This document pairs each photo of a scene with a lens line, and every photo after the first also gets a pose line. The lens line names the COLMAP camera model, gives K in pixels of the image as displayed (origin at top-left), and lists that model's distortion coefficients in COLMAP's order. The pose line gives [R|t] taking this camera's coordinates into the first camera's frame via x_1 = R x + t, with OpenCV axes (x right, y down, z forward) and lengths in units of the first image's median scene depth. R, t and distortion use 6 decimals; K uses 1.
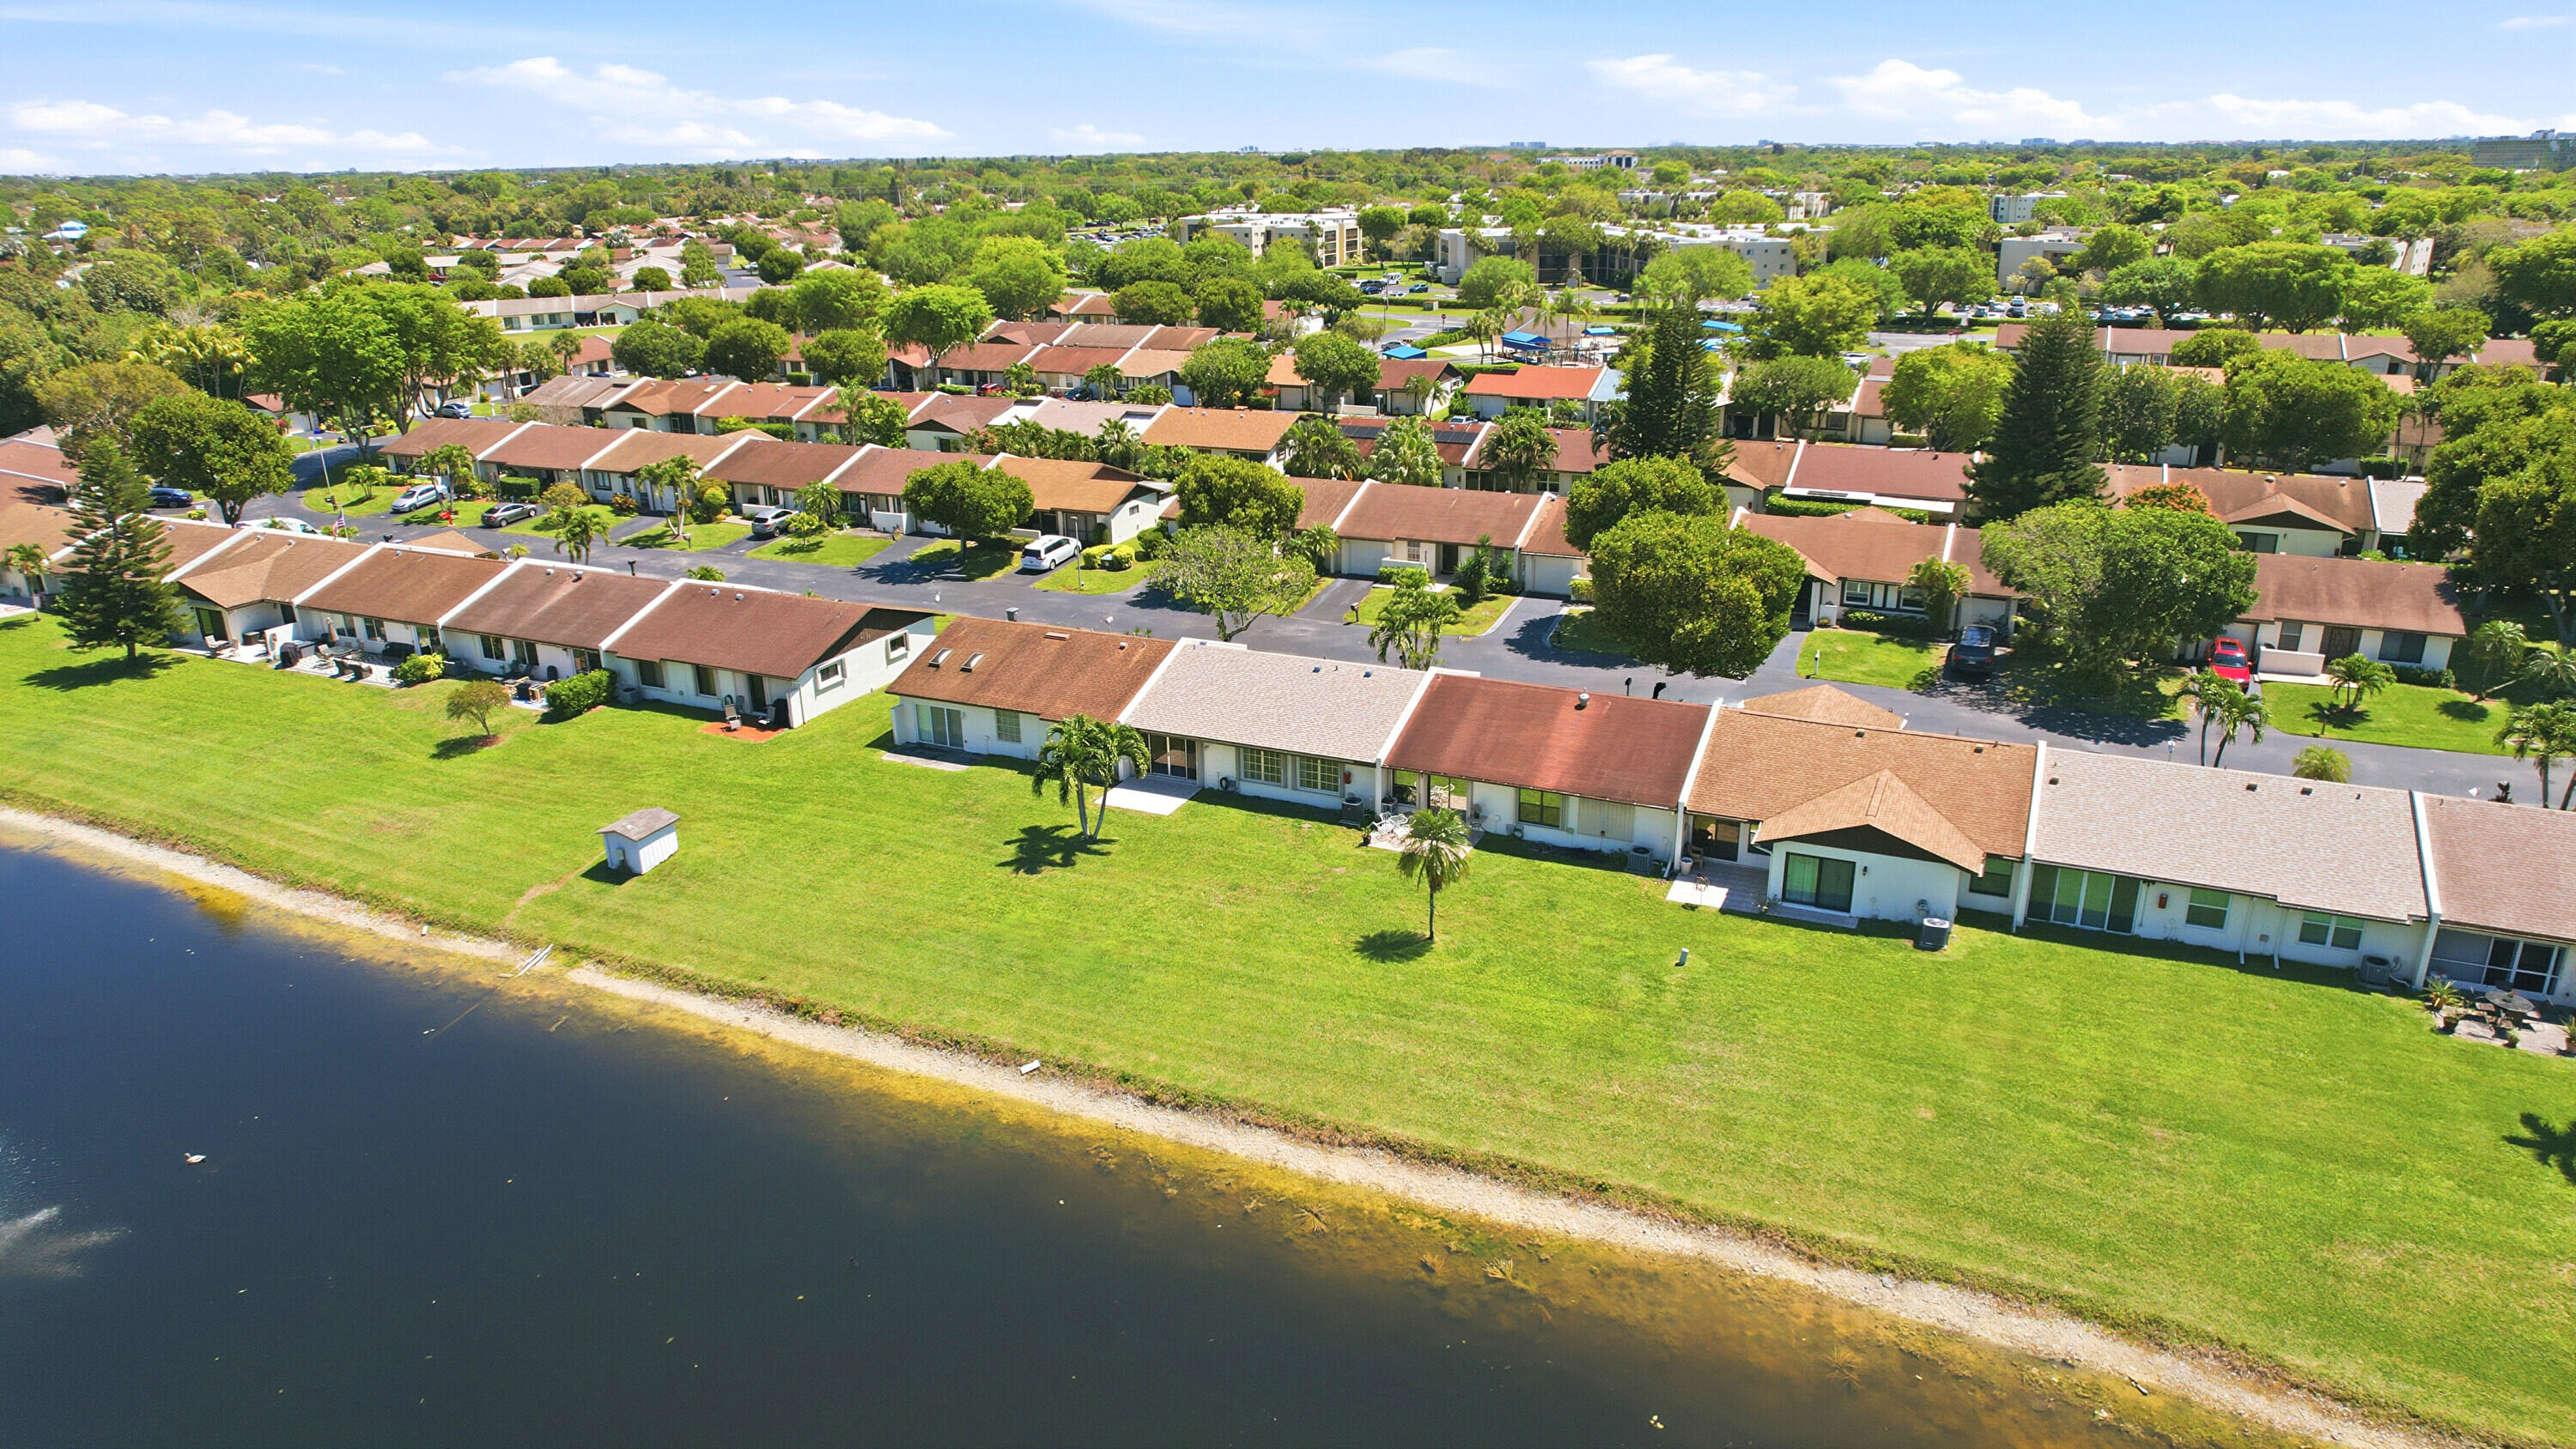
lens RADIAL K [[1637.4, 0, 1299.6], [0, 1637.4, 742.6], [0, 0, 1]] dist [-0.075326, 0.068462]
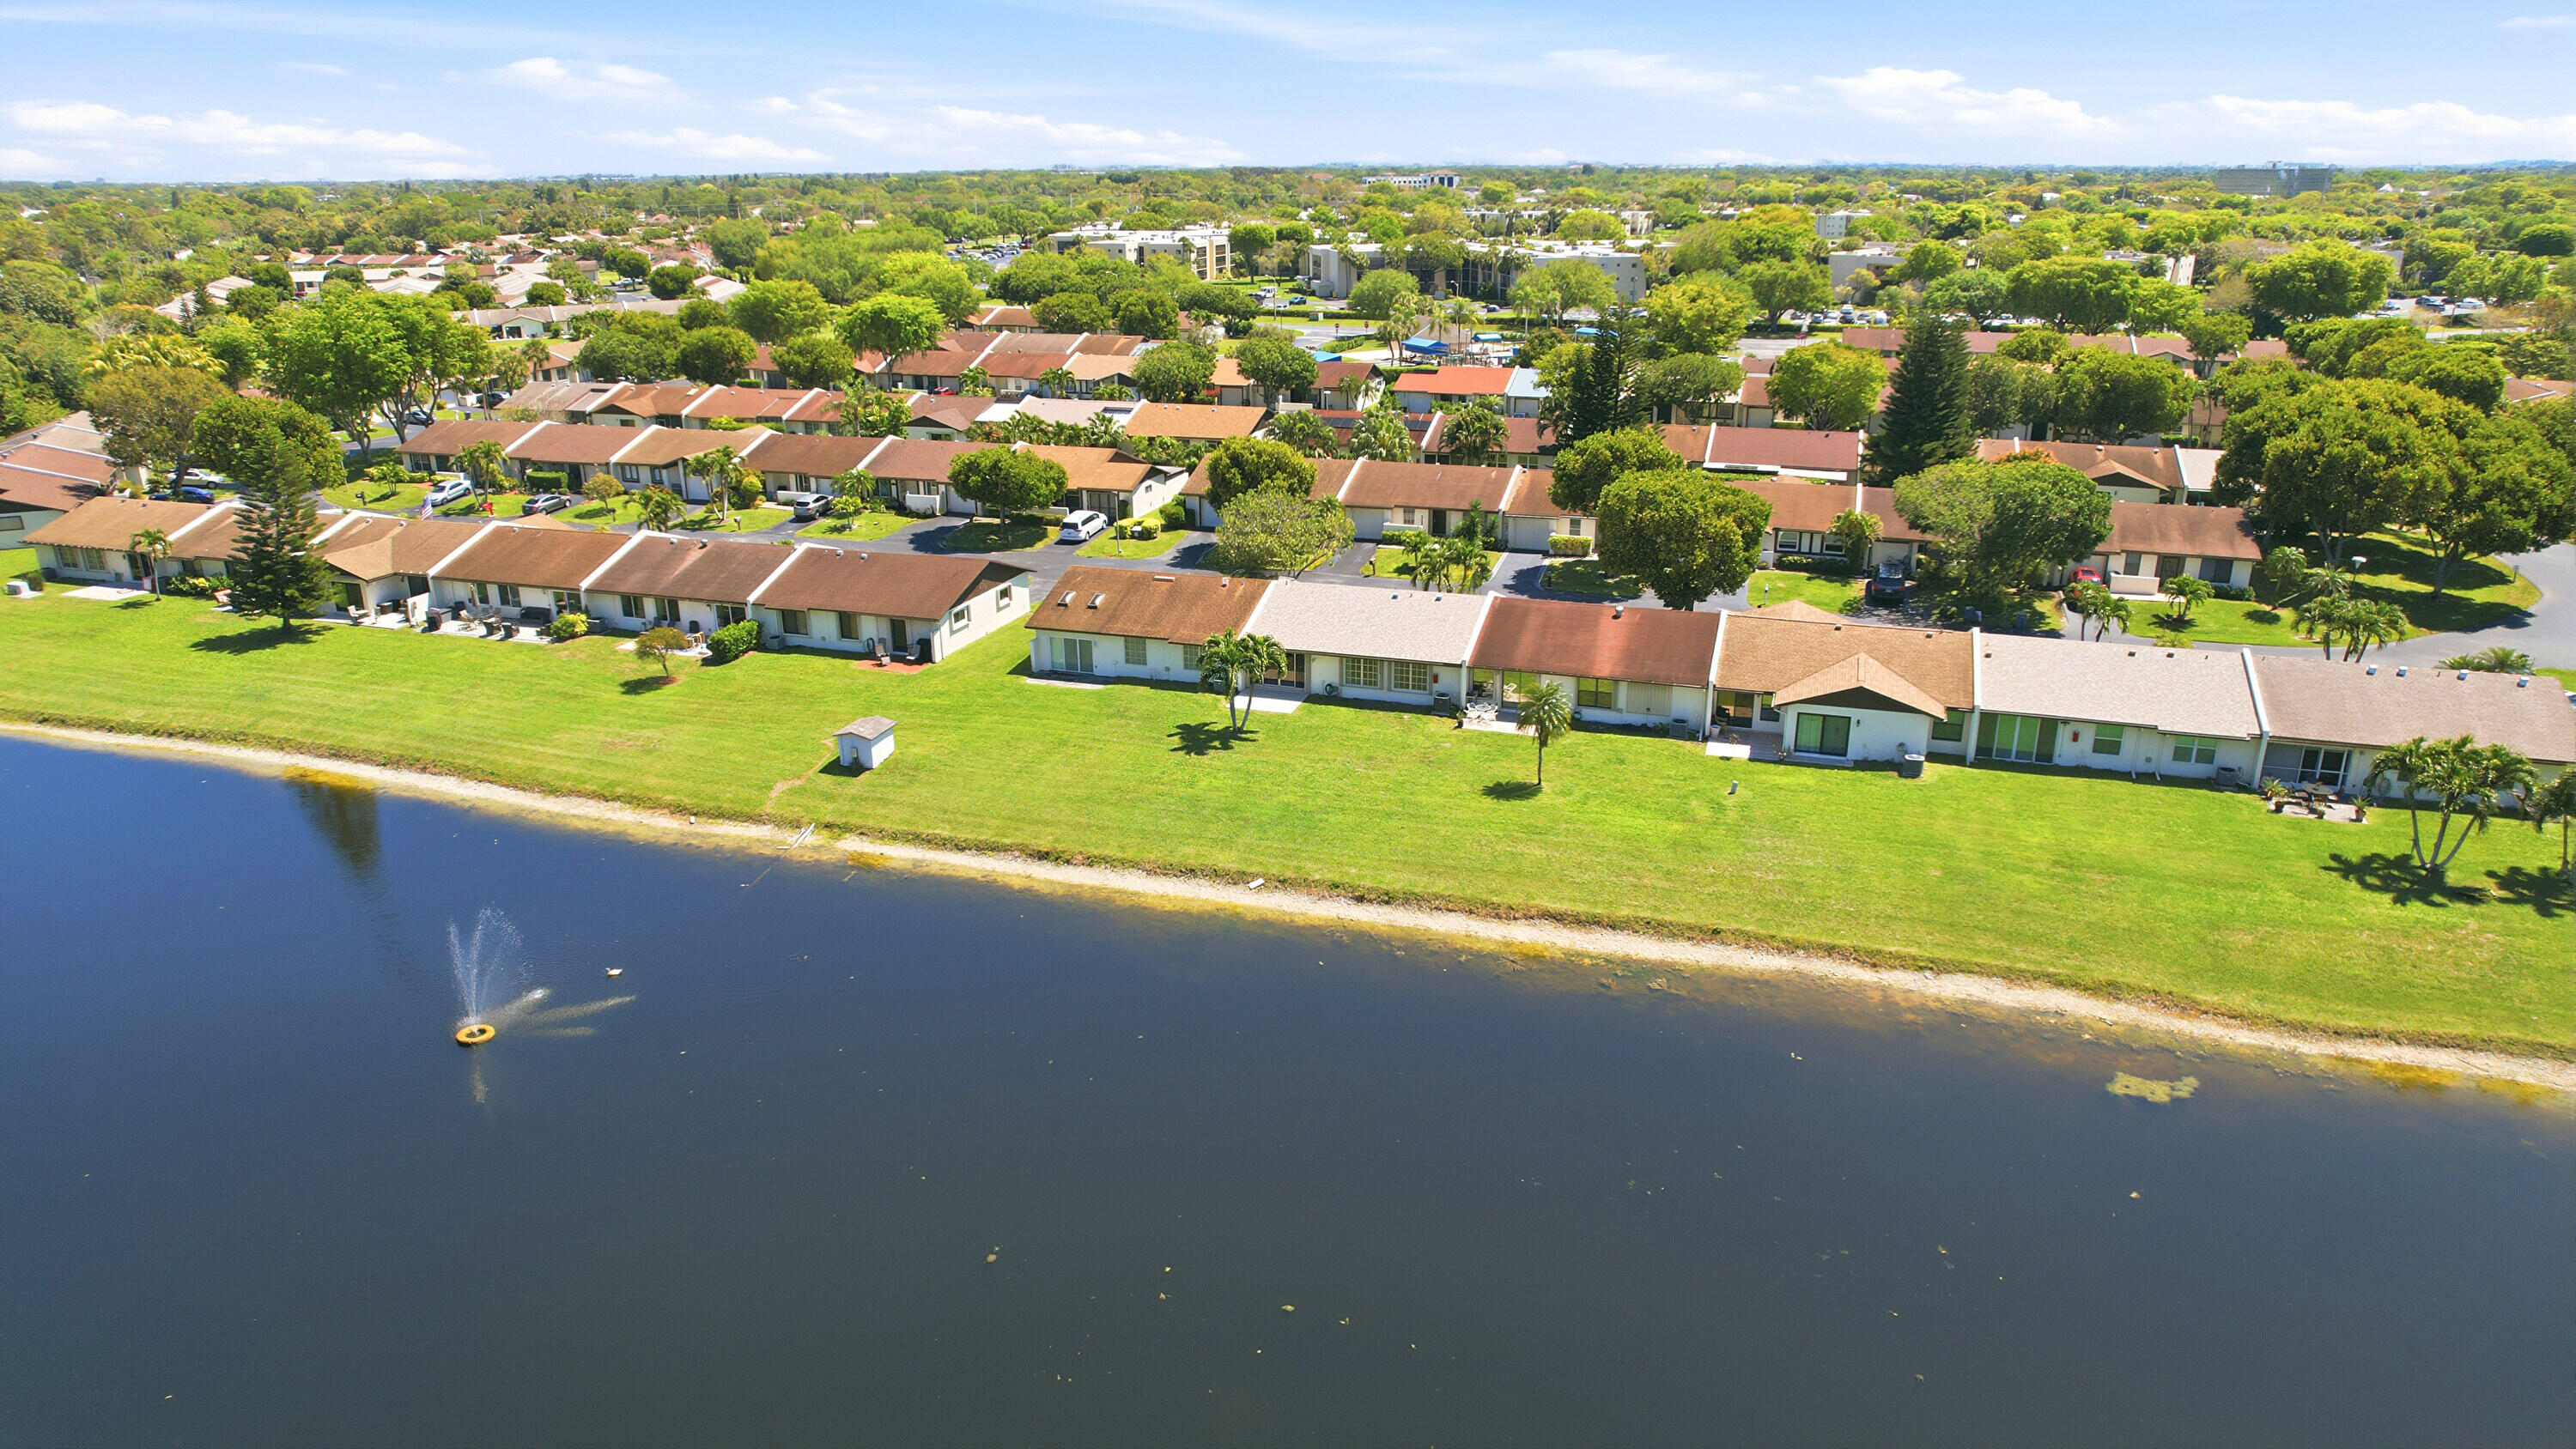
lens RADIAL K [[1637.4, 0, 1299.6], [0, 1637.4, 742.6], [0, 0, 1]] dist [-0.075326, 0.068462]
pose [[0.993957, -0.030141, 0.105551, -0.185786], [0.031221, 0.999476, -0.008591, 0.070285], [-0.105237, 0.011835, 0.994377, -0.203140]]
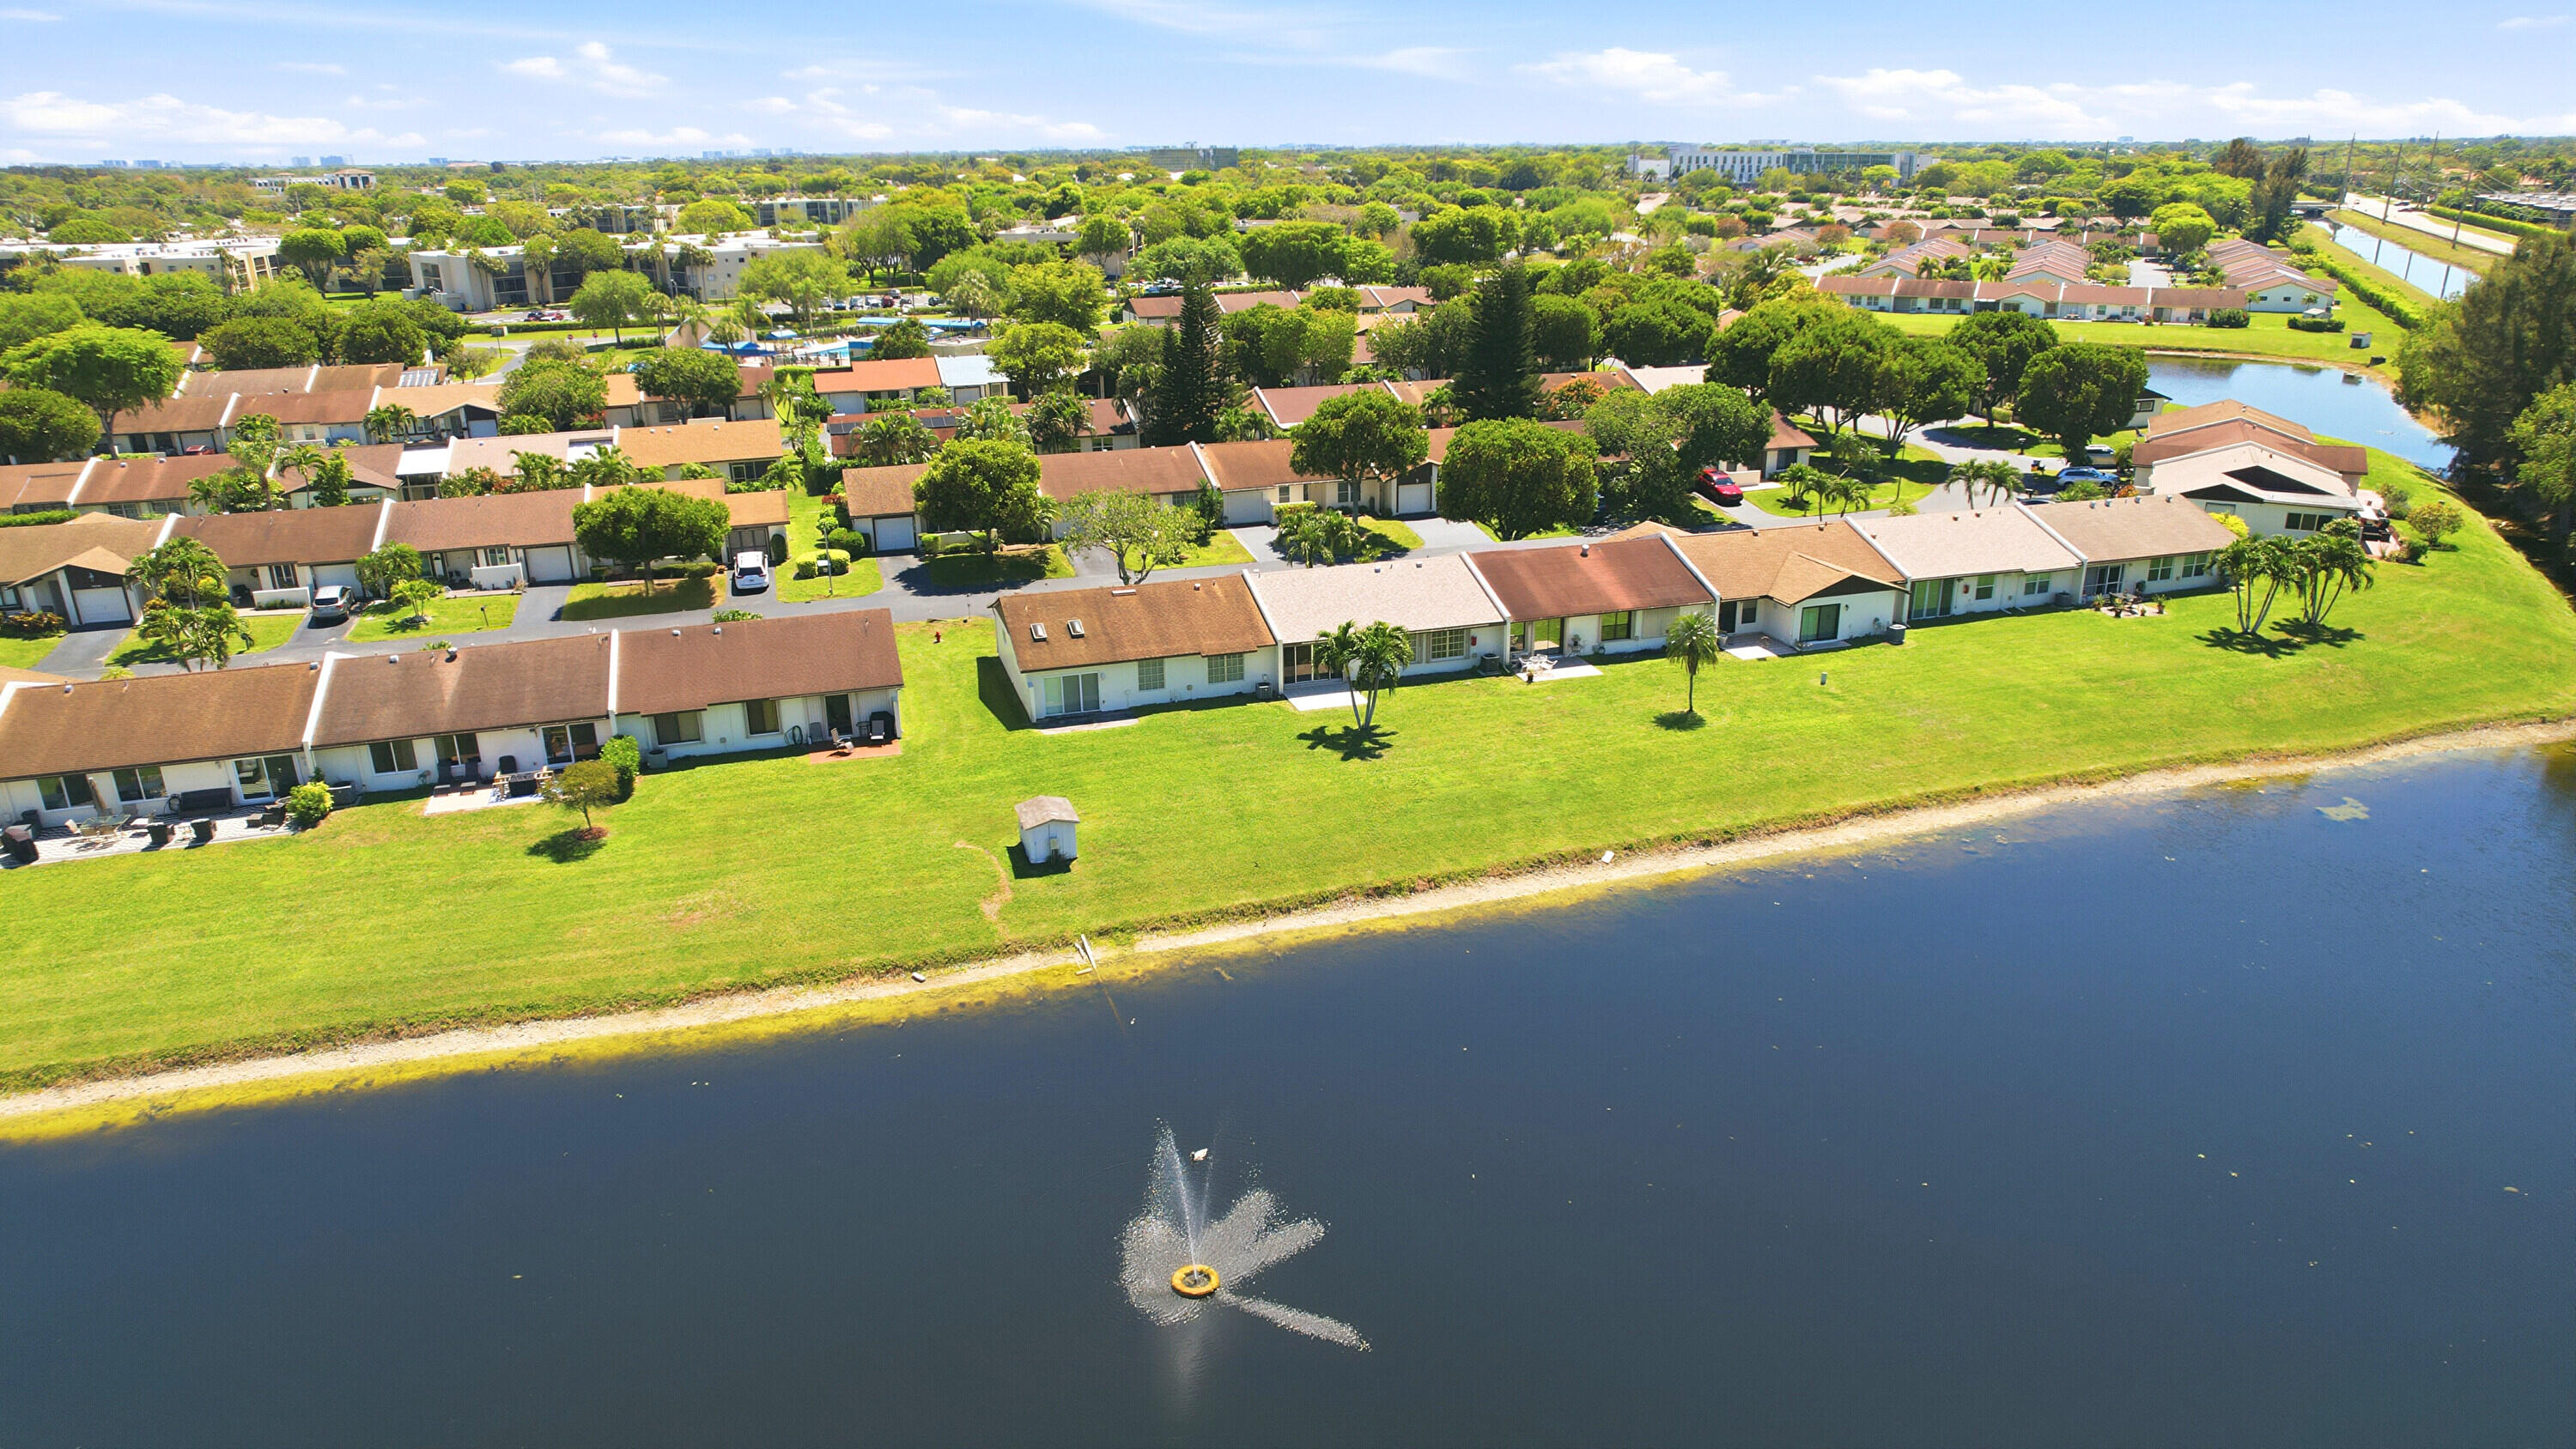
lens RADIAL K [[1637.4, 0, 1299.6], [0, 1637.4, 742.6], [0, 0, 1]] dist [-0.075326, 0.068462]
pose [[0.739181, -0.227600, 0.633885, -0.783602], [0.232738, 0.969509, 0.076710, -0.026336], [-0.632016, 0.090827, 0.769614, 0.124566]]
